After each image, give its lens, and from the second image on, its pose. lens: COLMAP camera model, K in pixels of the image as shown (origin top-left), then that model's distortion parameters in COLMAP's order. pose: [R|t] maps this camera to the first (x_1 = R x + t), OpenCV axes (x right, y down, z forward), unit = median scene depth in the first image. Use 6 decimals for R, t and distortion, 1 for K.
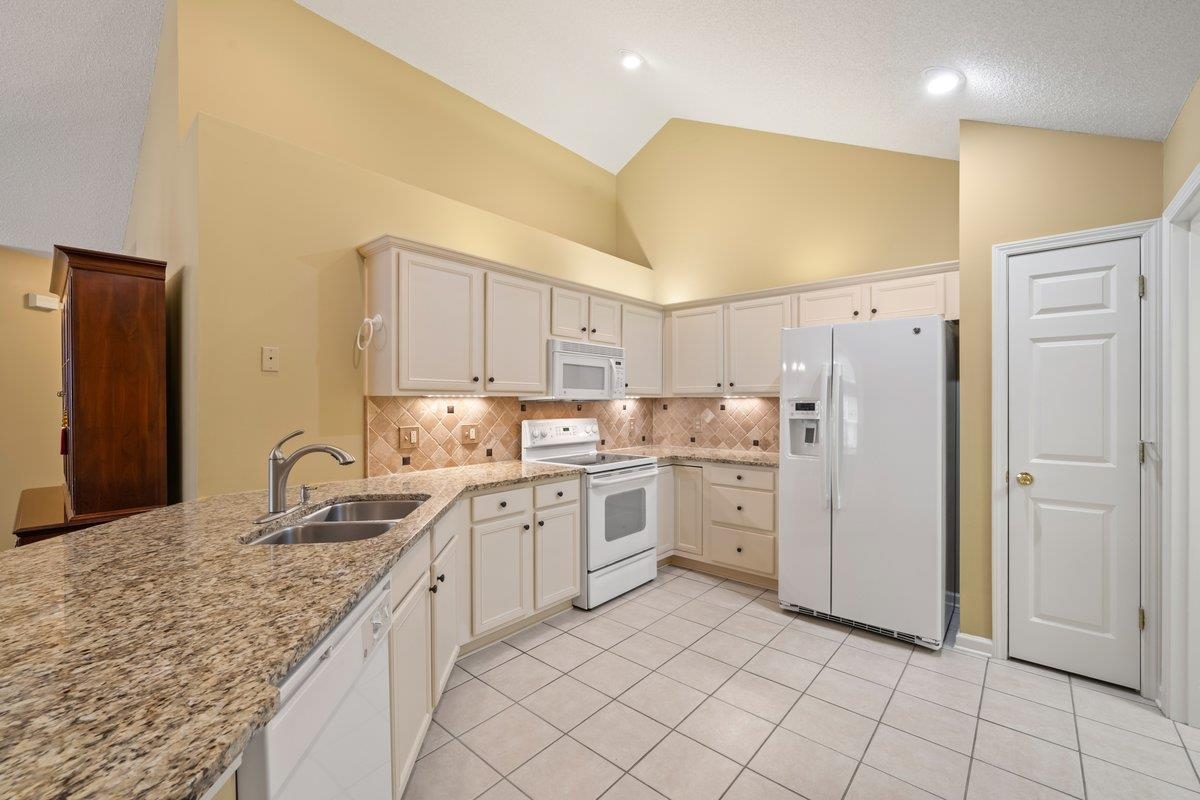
lens RADIAL K [[496.3, 0, 600.0], [0, 496.3, 400.0], [0, 0, 1]] dist [-0.000172, -0.000013]
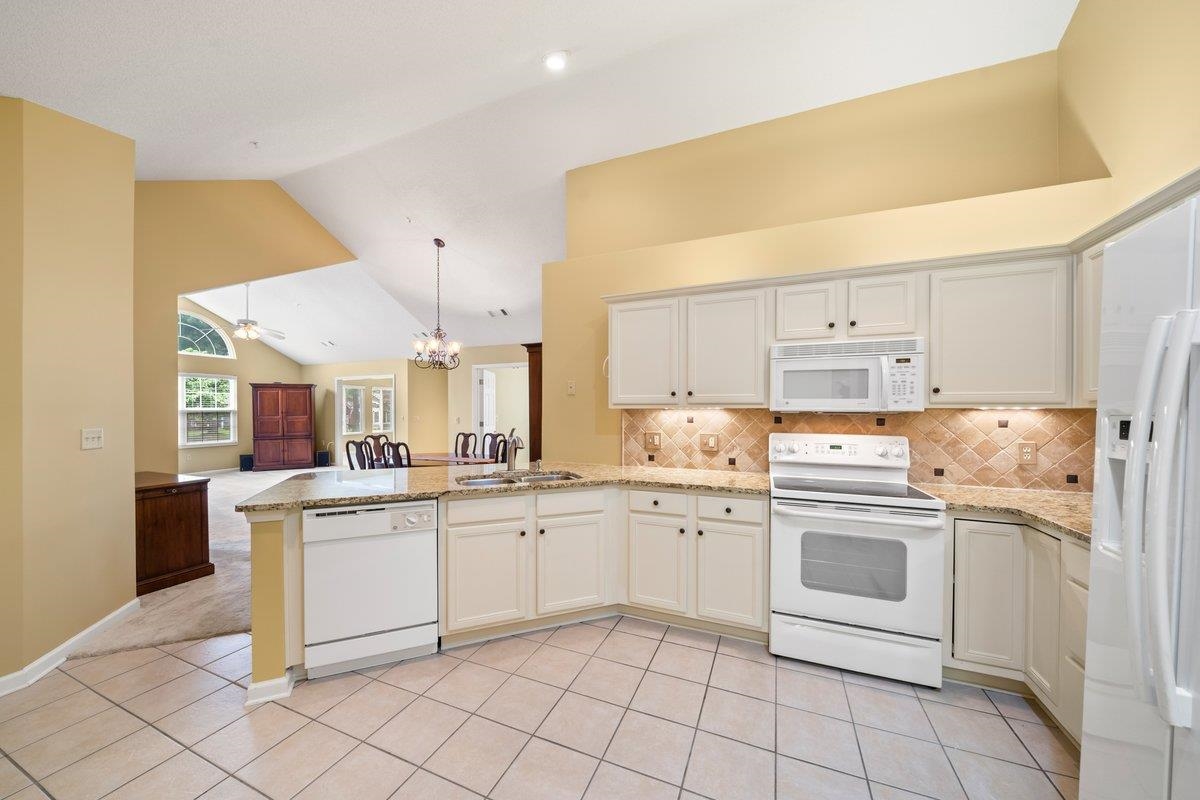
lens RADIAL K [[425.1, 0, 586.9], [0, 425.1, 409.5], [0, 0, 1]] dist [-0.000484, -0.000064]
pose [[0.301454, -0.000718, -0.953480, 0.559409], [0.000178, 1.000000, -0.000697, -0.004288], [0.953481, 0.000040, 0.301454, 0.443742]]
